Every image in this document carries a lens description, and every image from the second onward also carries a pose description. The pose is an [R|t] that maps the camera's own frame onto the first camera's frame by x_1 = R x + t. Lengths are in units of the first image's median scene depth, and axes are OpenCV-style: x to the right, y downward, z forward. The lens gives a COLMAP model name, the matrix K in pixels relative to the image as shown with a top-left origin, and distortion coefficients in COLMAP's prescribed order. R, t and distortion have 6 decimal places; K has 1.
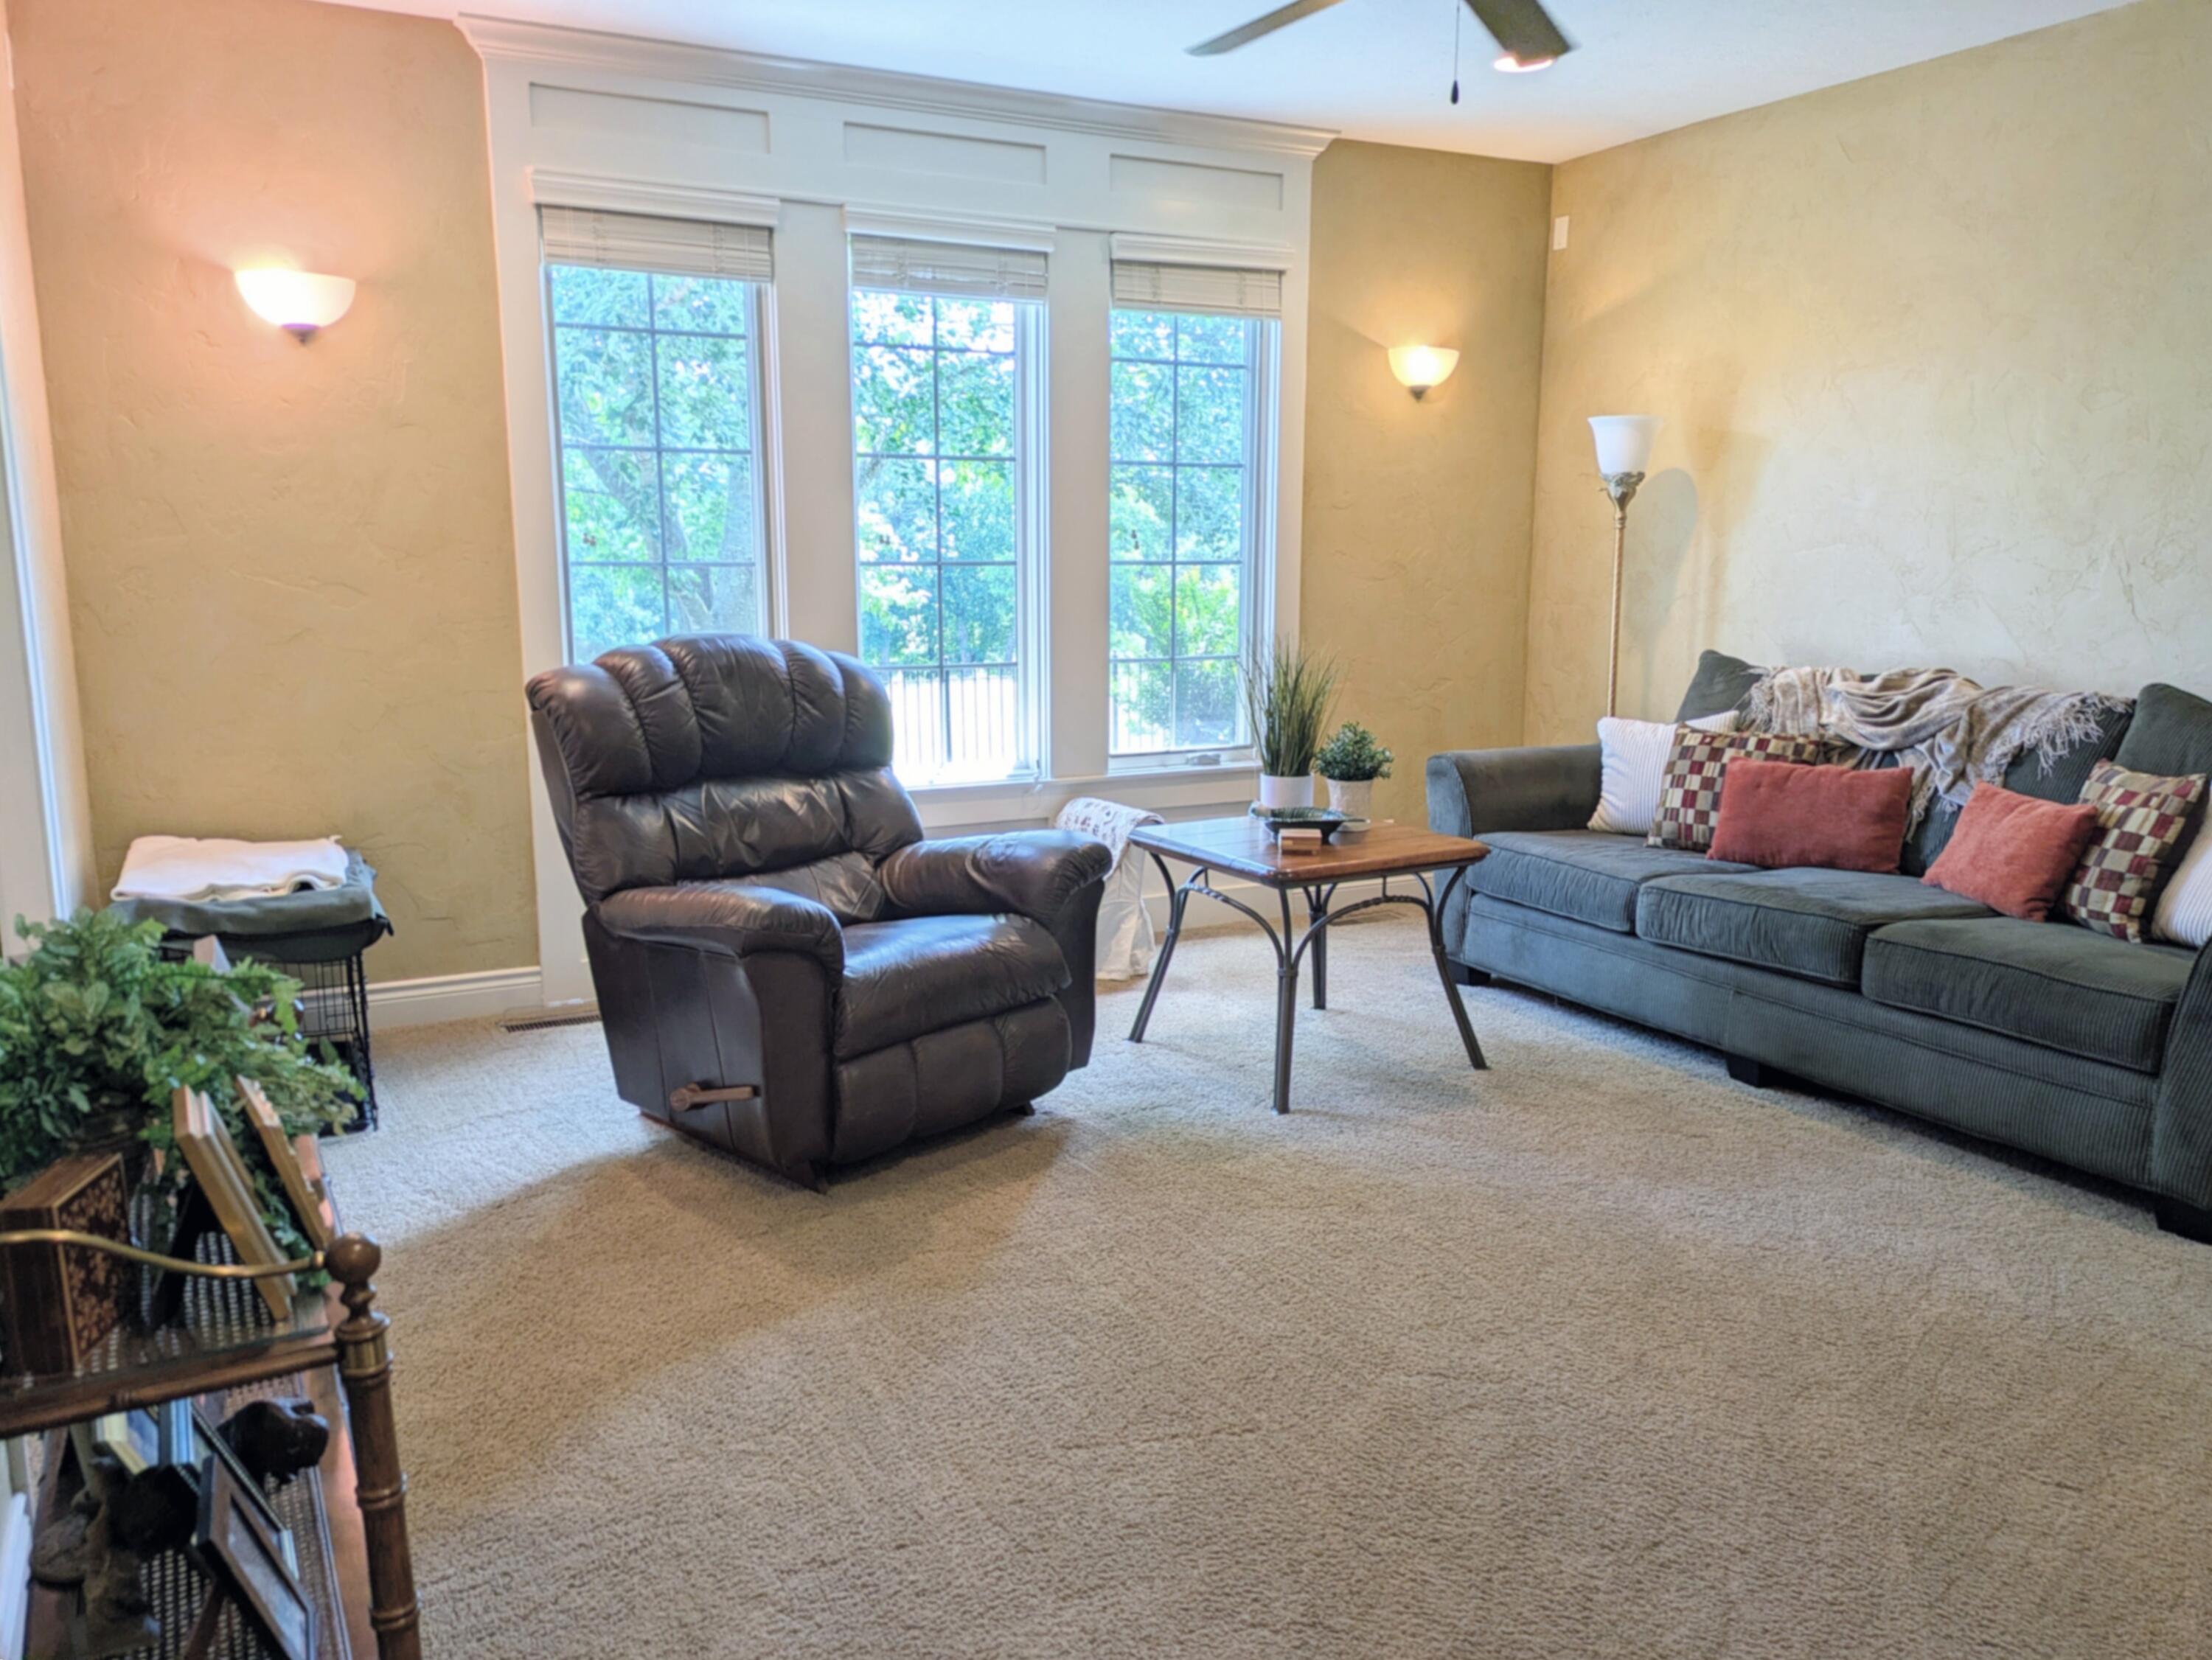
lens RADIAL K [[1690.4, 0, 1110.0], [0, 1690.4, 839.8], [0, 0, 1]] dist [0.060611, -0.060795]
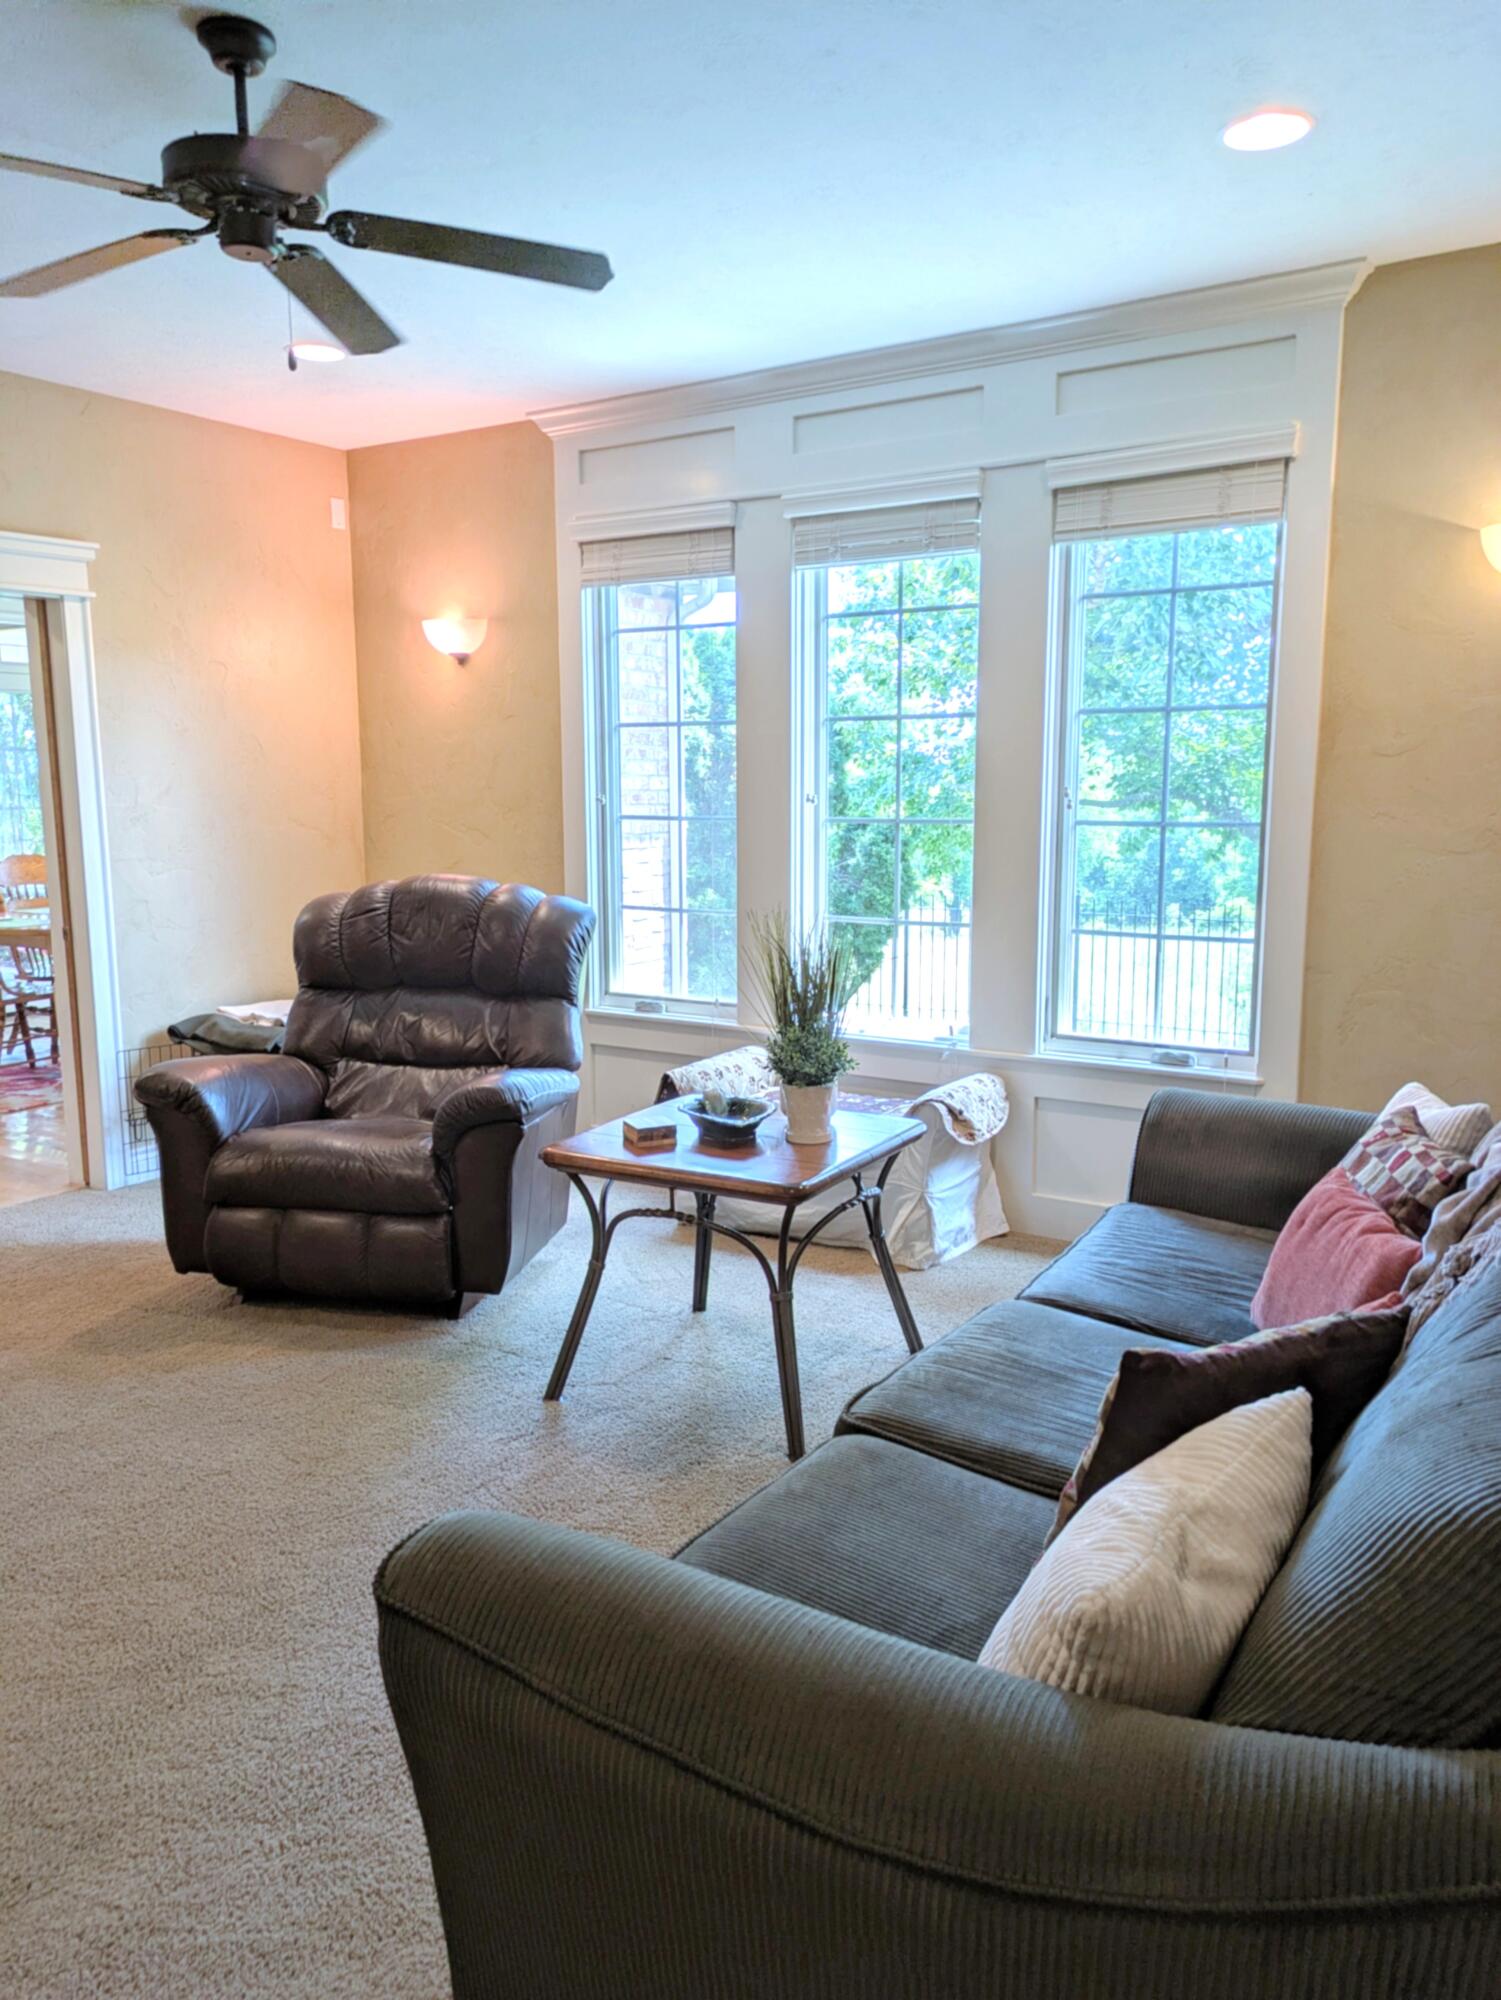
lens RADIAL K [[1528.6, 0, 749.2], [0, 1528.6, 1003.3], [0, 0, 1]] dist [0.060611, -0.060795]
pose [[0.481998, 0.127700, -0.866816, 0.739442], [-0.140016, 0.987834, 0.067671, -0.115509], [0.864912, 0.088750, 0.494014, 0.531031]]
